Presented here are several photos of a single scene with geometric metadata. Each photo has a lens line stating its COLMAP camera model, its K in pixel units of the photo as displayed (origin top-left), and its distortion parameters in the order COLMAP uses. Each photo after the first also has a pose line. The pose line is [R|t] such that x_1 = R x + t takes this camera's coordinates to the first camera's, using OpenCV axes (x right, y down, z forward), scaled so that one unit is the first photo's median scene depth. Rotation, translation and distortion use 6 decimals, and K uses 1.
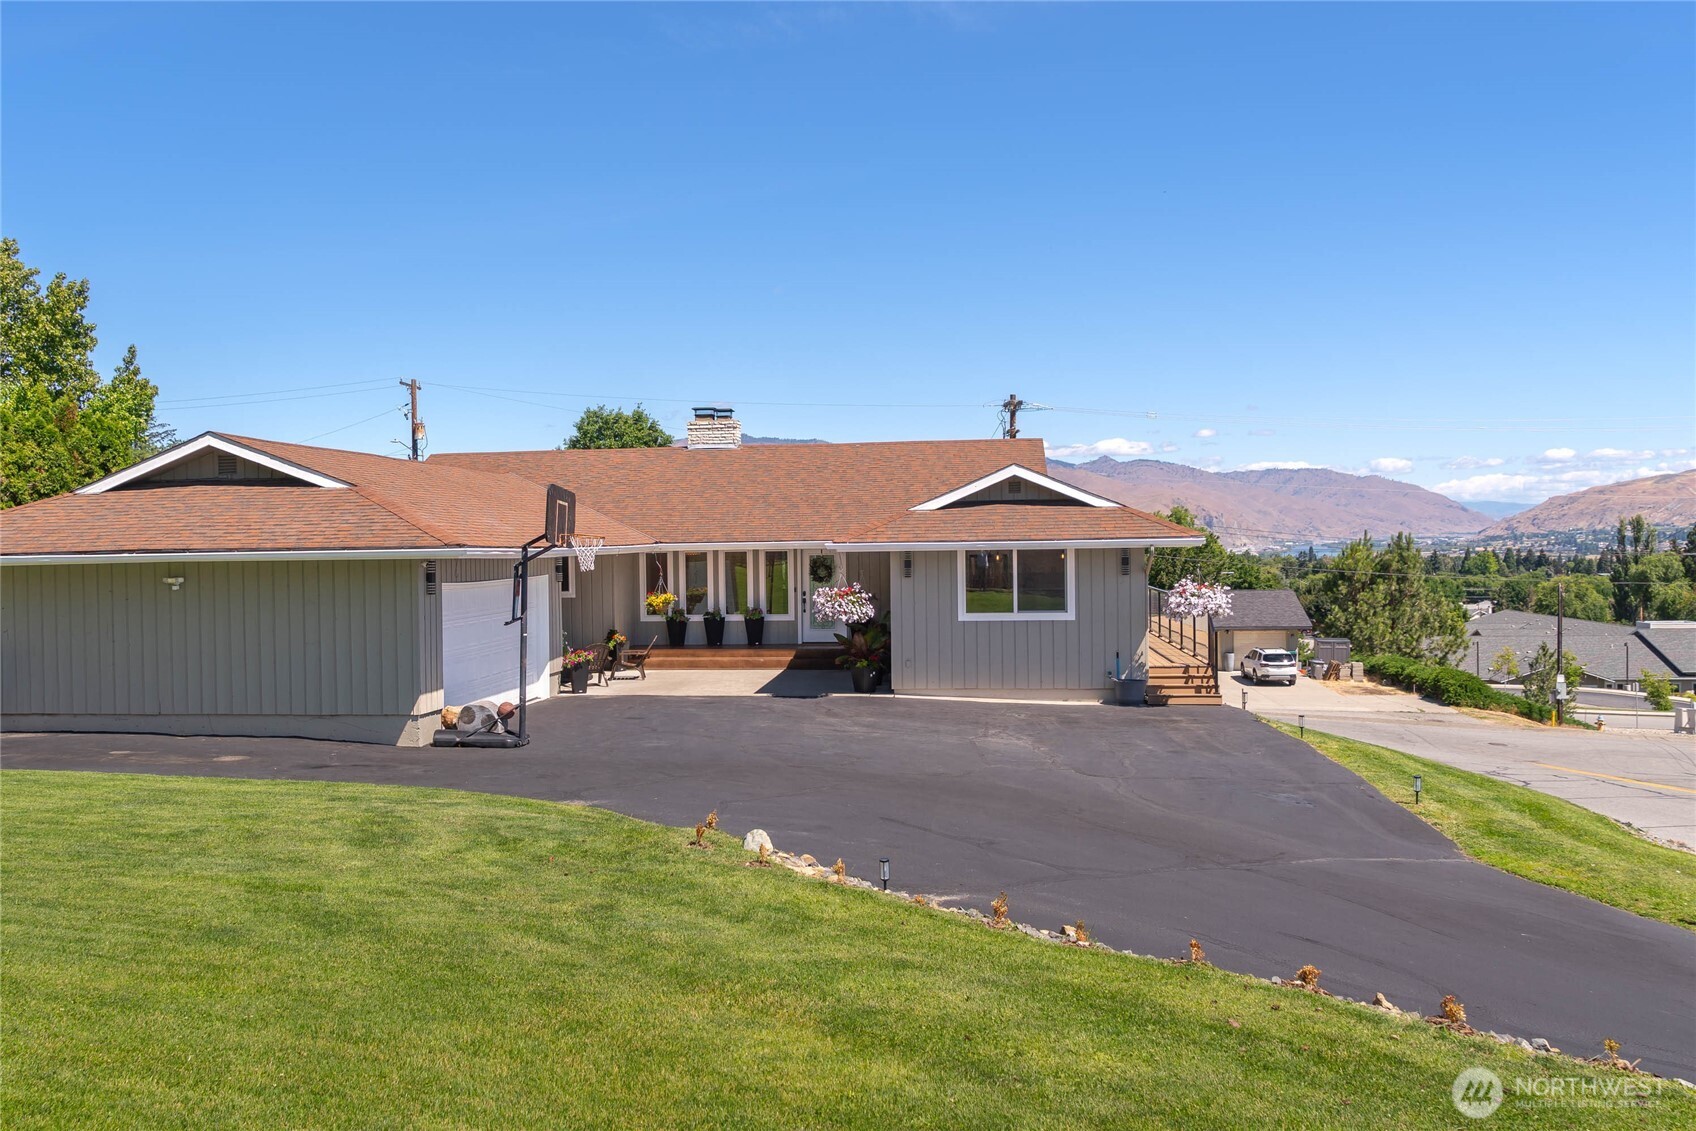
lens RADIAL K [[1135.0, 0, 865.0], [0, 1135.0, 559.7], [0, 0, 1]] dist [-0.030731, 0.020221]
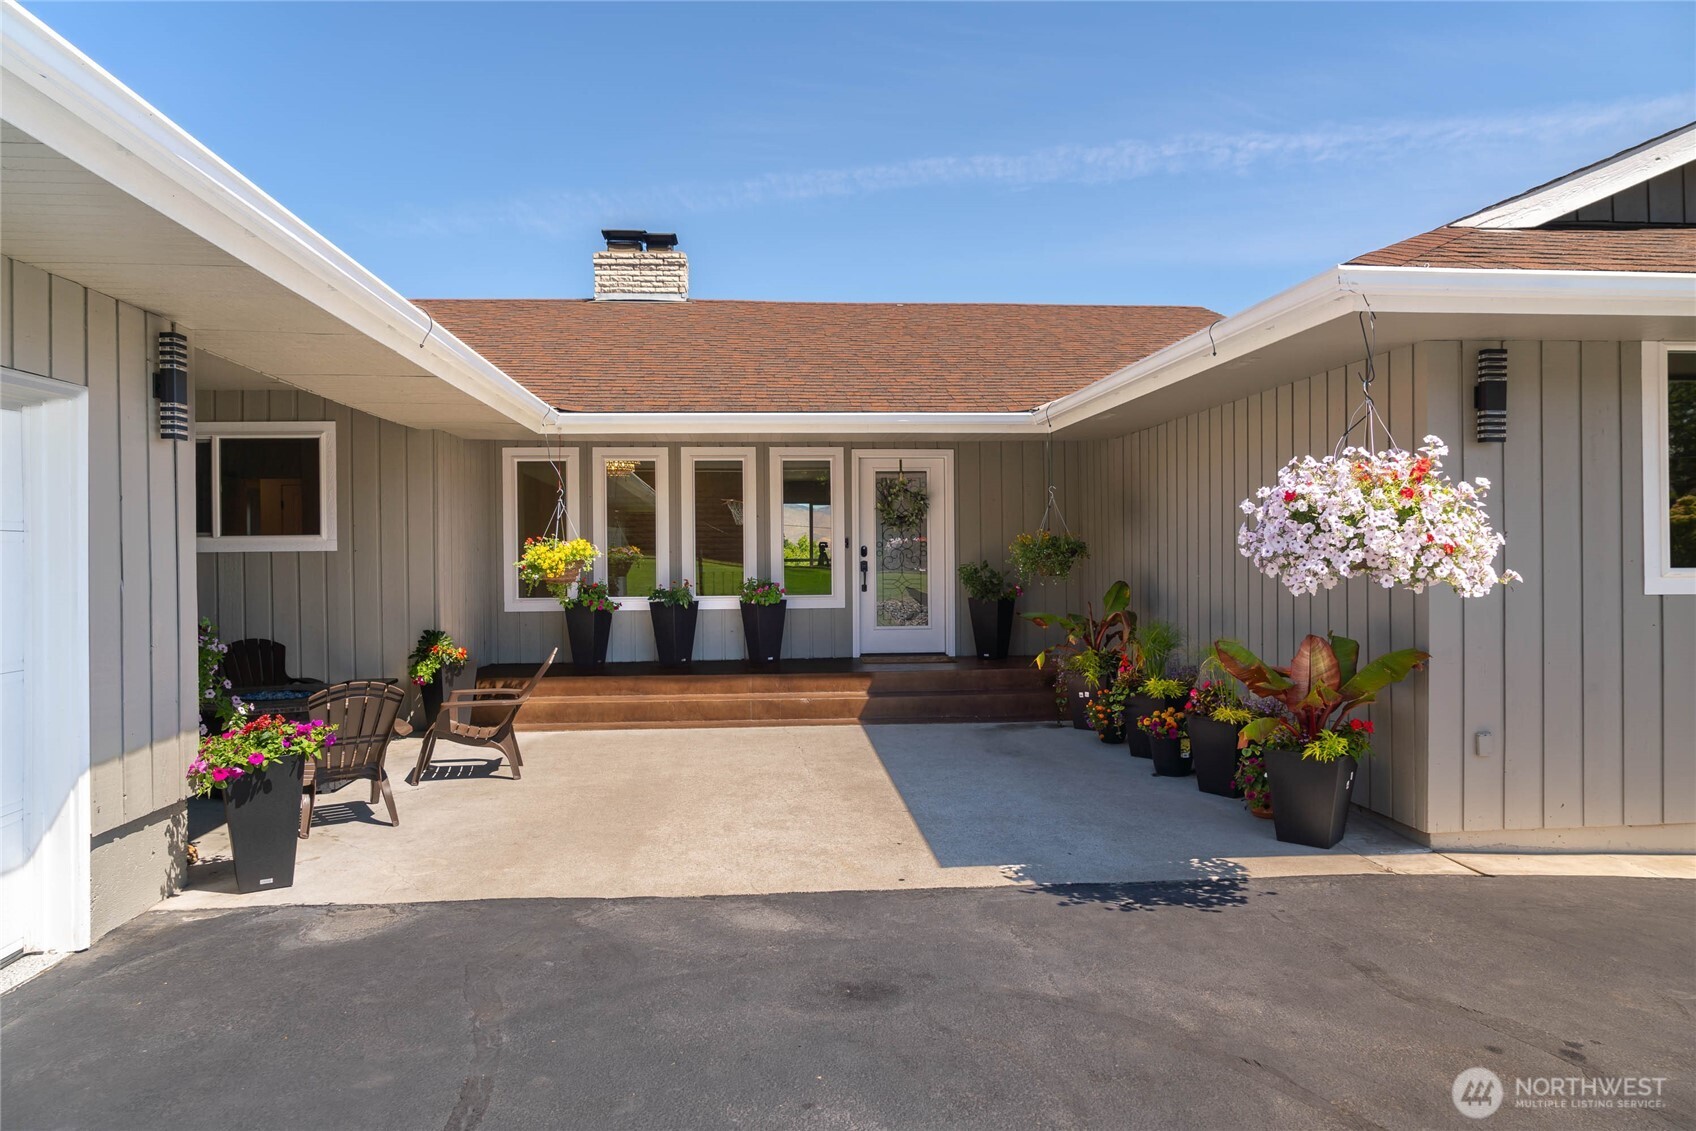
lens RADIAL K [[1135.0, 0, 865.0], [0, 1135.0, 559.7], [0, 0, 1]] dist [-0.030731, 0.020221]
pose [[0.993129, 0.003166, 0.116981, -0.111011], [-0.003514, 0.999990, 0.002769, 0.032910], [-0.116971, -0.003161, 0.993130, 0.549742]]
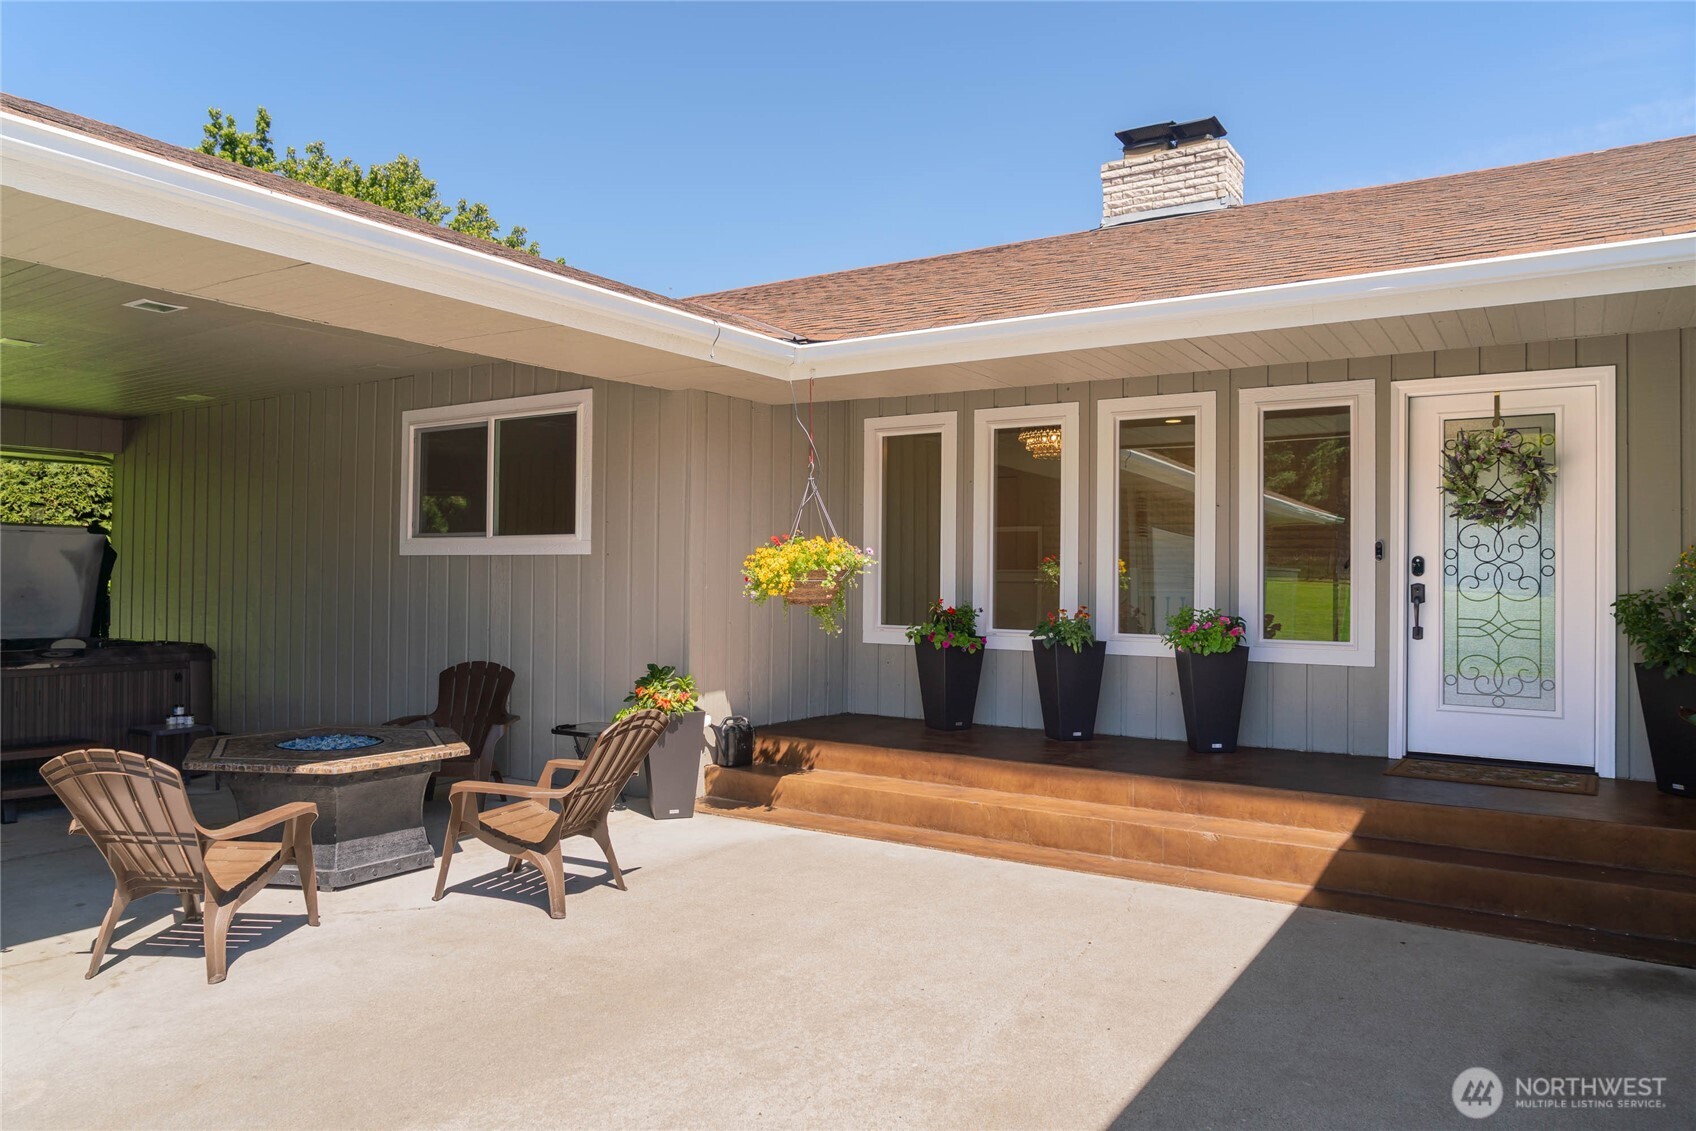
lens RADIAL K [[1135.0, 0, 865.0], [0, 1135.0, 559.7], [0, 0, 1]] dist [-0.030731, 0.020221]
pose [[0.842309, 0.012175, -0.538858, -0.021987], [-0.020345, 0.999751, -0.009215, 0.034255], [0.538611, 0.018725, 0.842346, 0.736449]]
